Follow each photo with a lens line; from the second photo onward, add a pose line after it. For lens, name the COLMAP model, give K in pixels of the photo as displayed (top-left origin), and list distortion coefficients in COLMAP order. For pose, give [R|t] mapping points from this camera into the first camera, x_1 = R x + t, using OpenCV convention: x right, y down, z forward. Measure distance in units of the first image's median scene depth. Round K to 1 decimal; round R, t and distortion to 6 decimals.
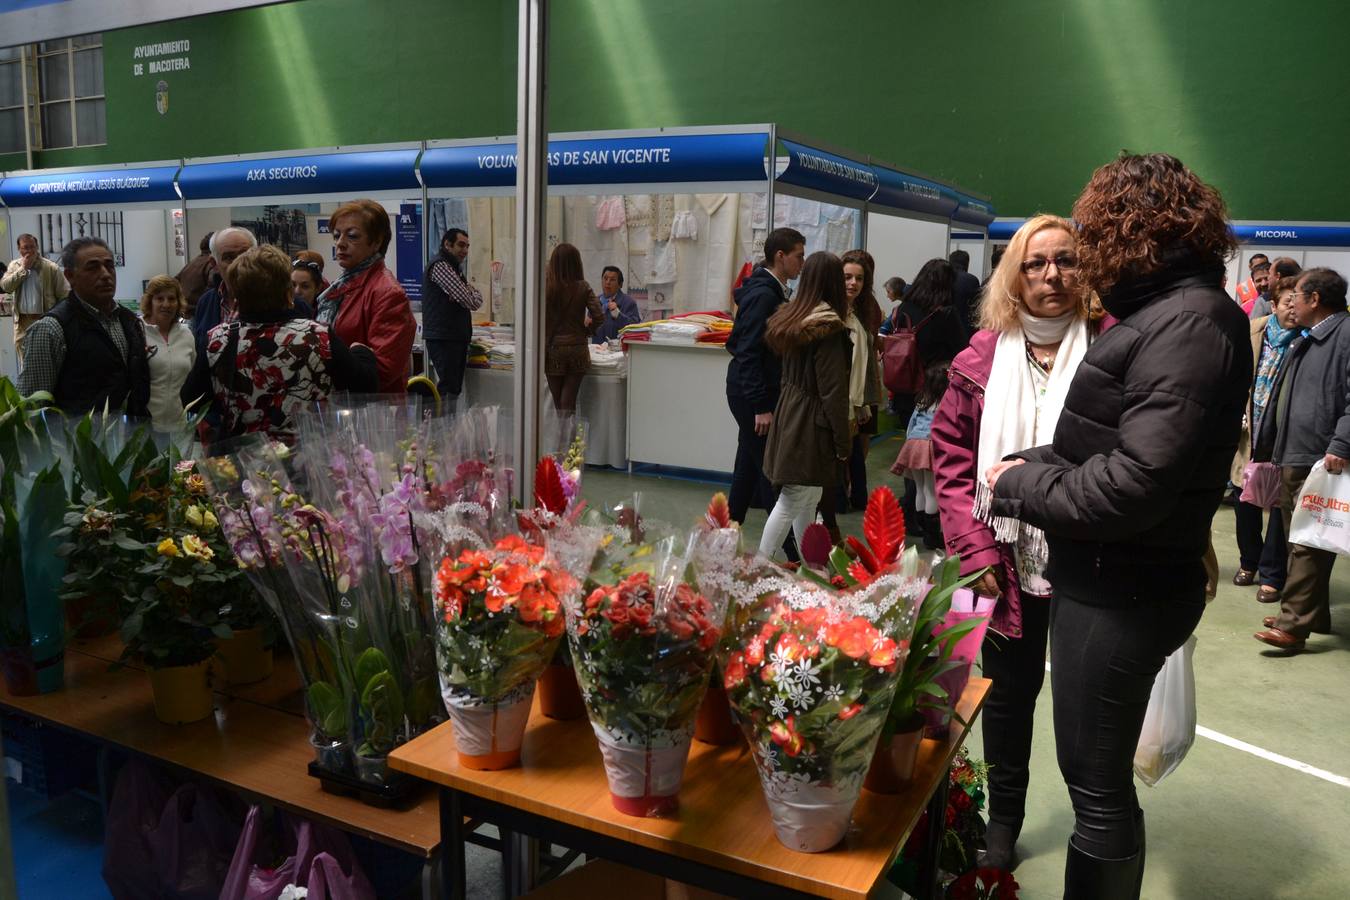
lens RADIAL K [[1077.7, 0, 674.0], [0, 1077.7, 466.4], [0, 0, 1]] dist [-0.081682, 0.010728]
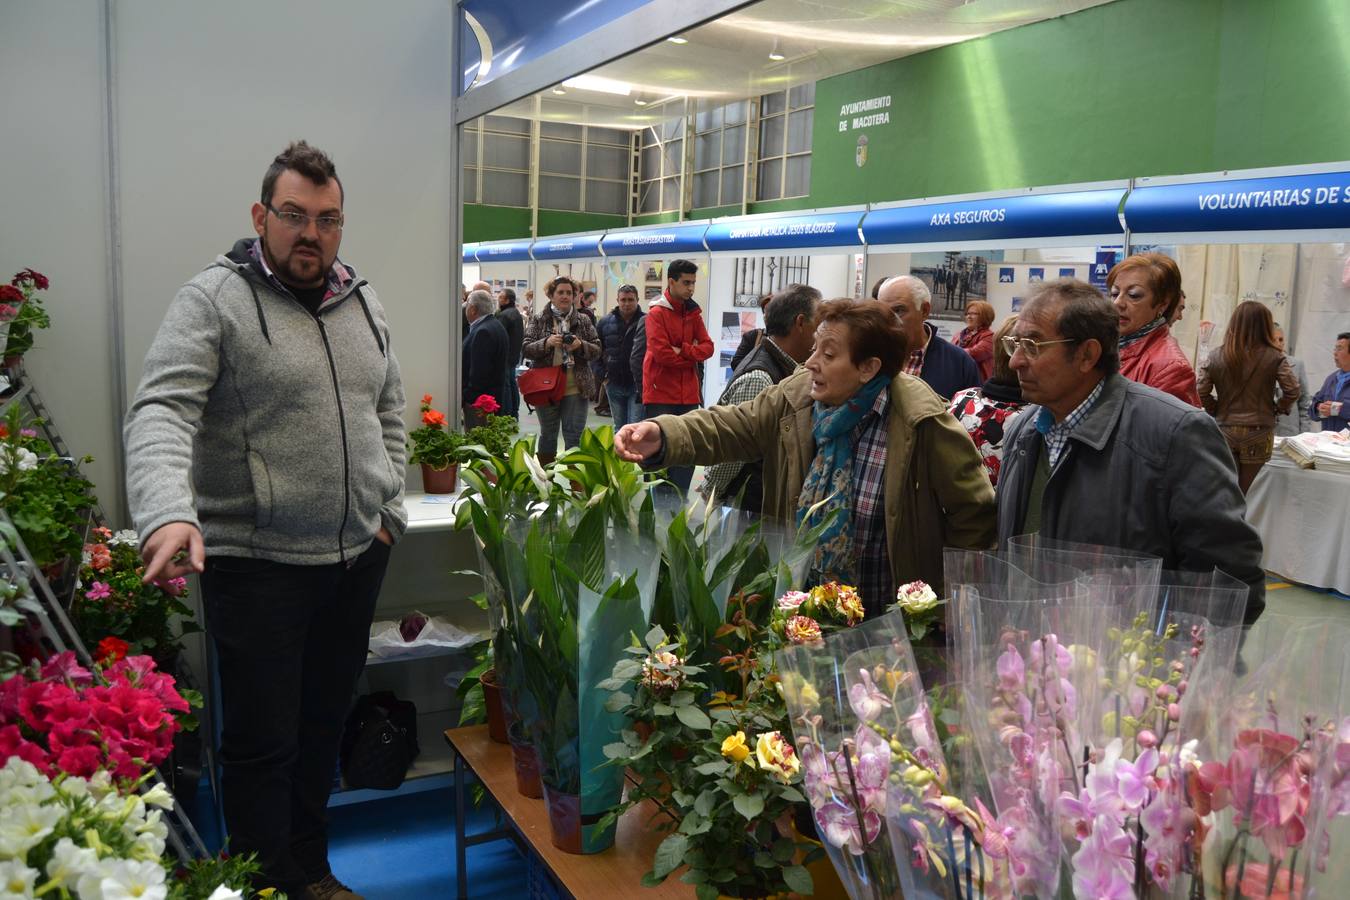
lens RADIAL K [[1077.7, 0, 674.0], [0, 1077.7, 466.4], [0, 0, 1]] dist [-0.081682, 0.010728]
pose [[0.822855, 0.100745, -0.559249, -0.036223], [-0.125719, 0.992046, -0.006267, -0.021440], [0.554170, 0.075466, 0.828976, 0.097146]]
